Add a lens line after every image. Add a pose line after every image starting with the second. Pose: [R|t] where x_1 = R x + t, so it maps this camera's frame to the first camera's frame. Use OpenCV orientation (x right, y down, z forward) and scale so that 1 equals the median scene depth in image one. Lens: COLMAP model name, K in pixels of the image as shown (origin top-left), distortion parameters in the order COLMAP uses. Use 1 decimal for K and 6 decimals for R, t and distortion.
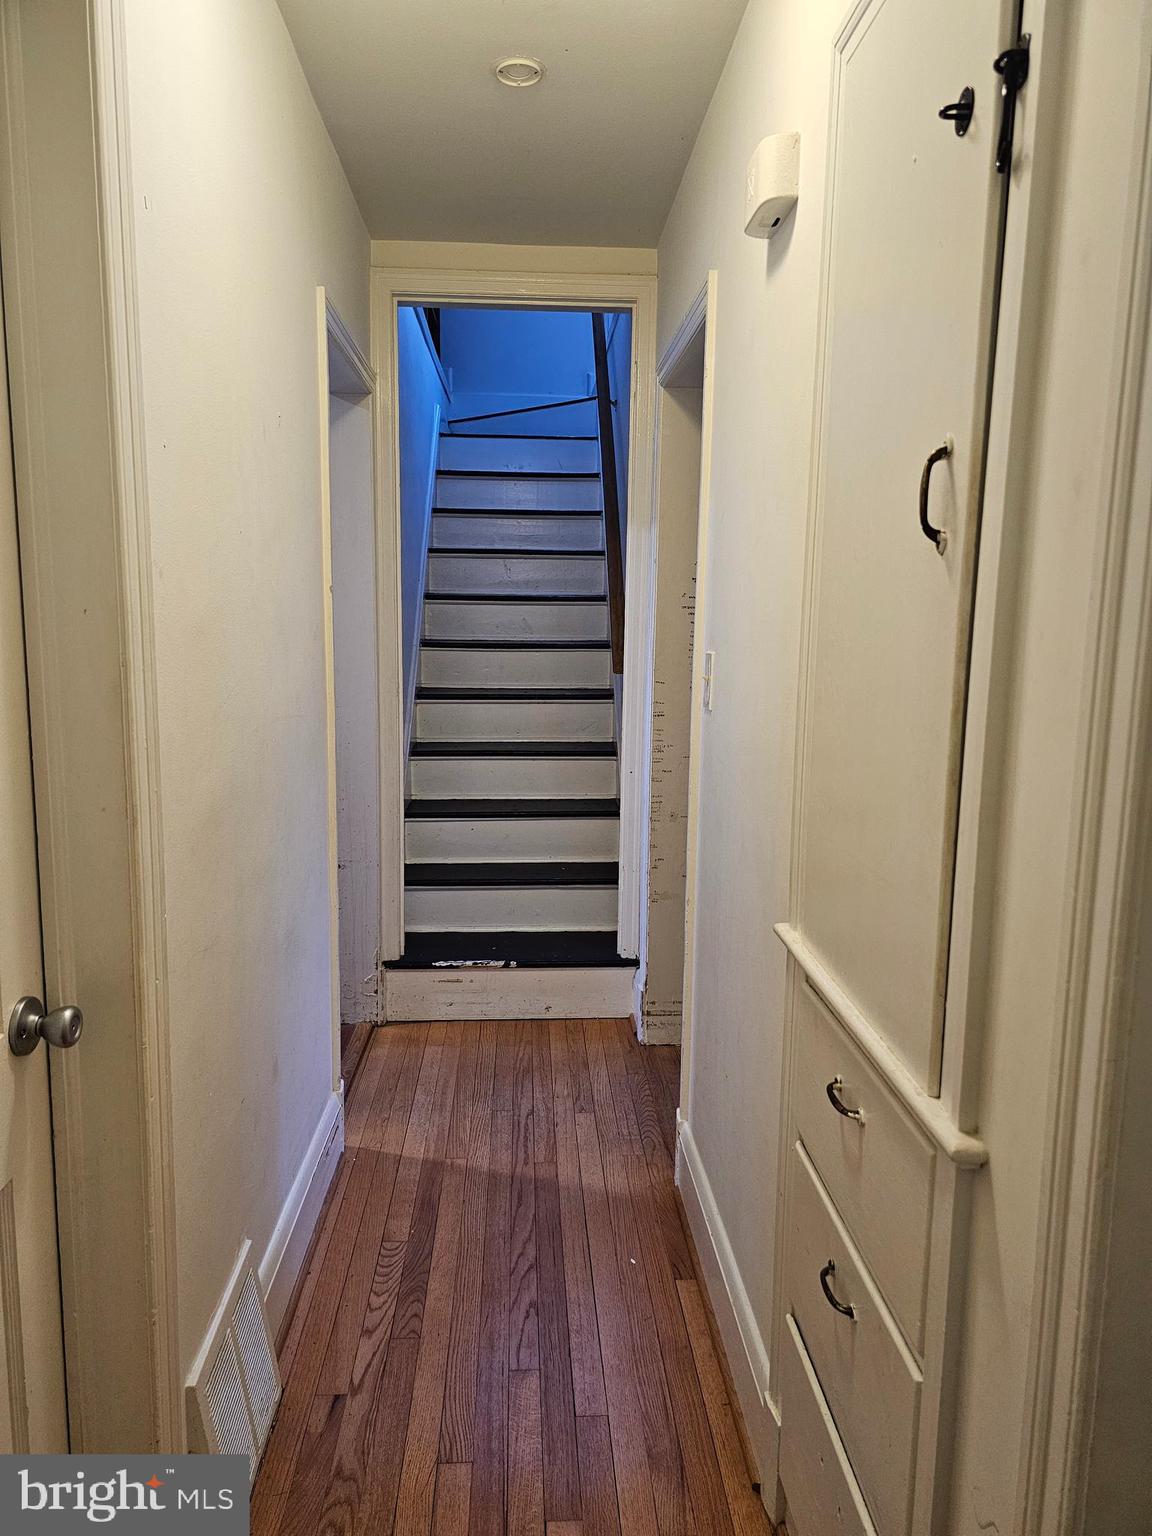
lens RADIAL K [[1033.7, 0, 576.2], [0, 1033.7, 764.9], [0, 0, 1]] dist [0.011394, 0.002202]
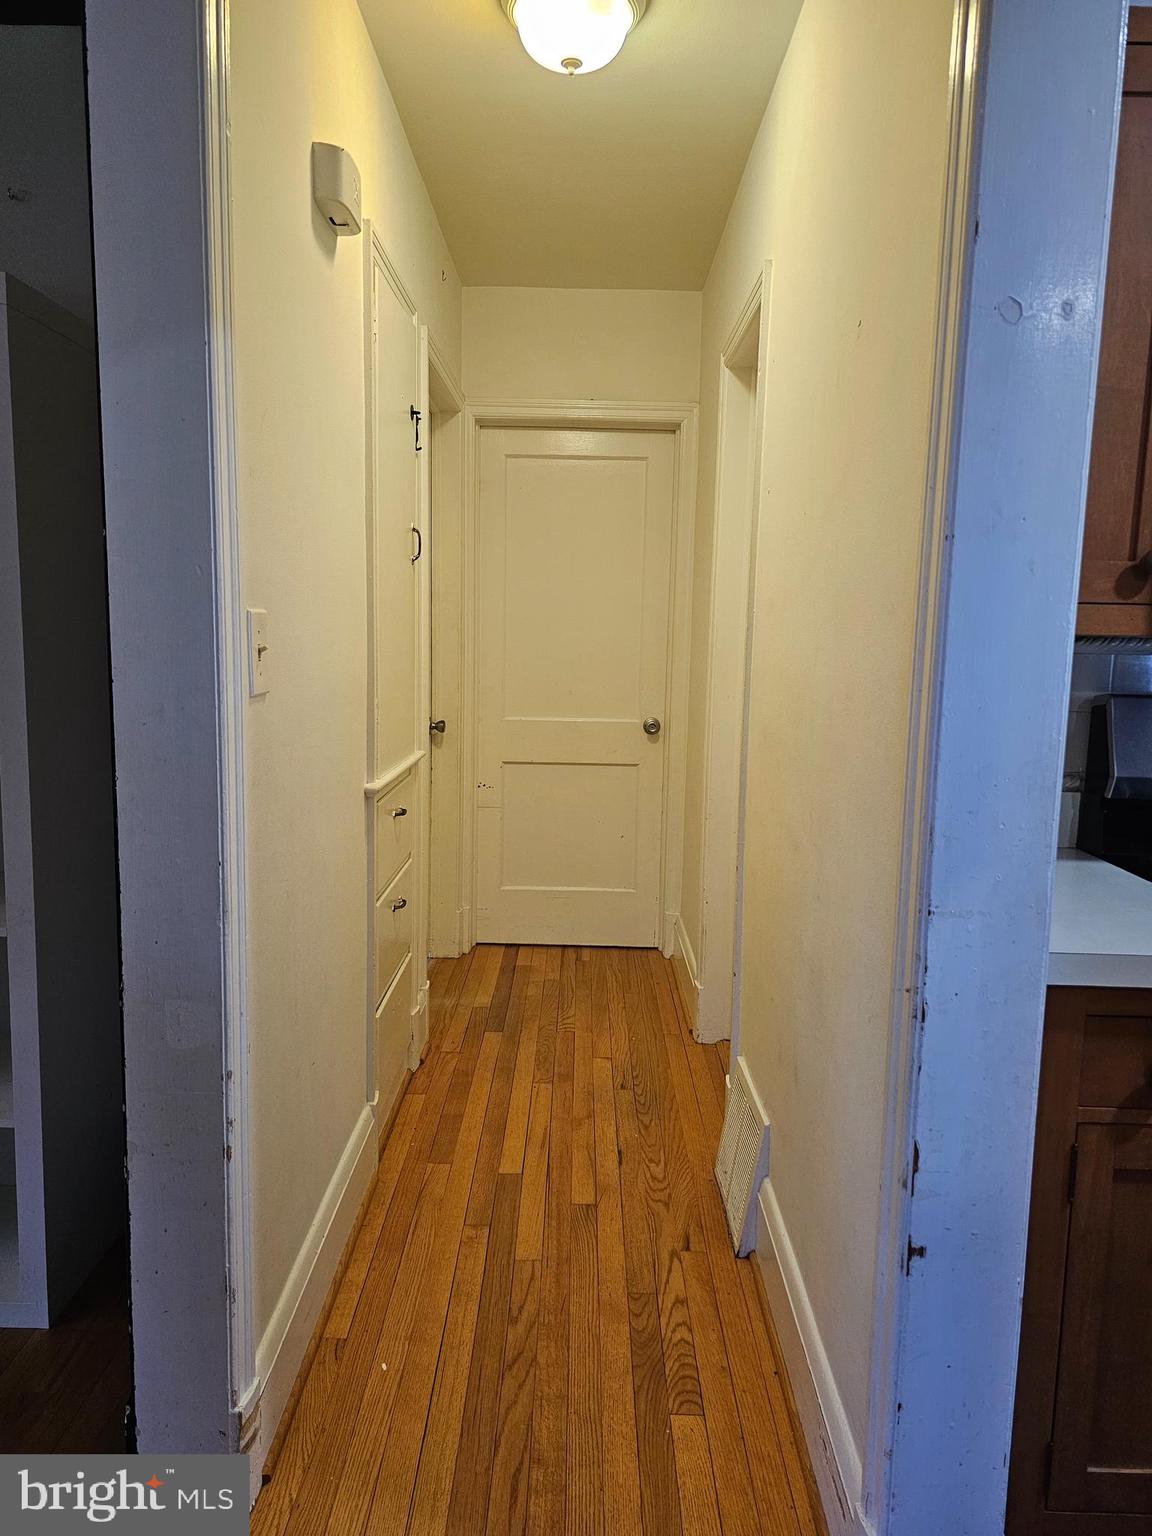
lens RADIAL K [[1033.7, 0, 576.2], [0, 1033.7, 764.7], [0, 0, 1]] dist [0.011394, 0.002202]
pose [[-0.997555, -0.043909, 0.054364, -0.125546], [-0.026620, 0.958058, 0.285334, -0.223058], [-0.064613, 0.283189, -0.956885, 1.733901]]
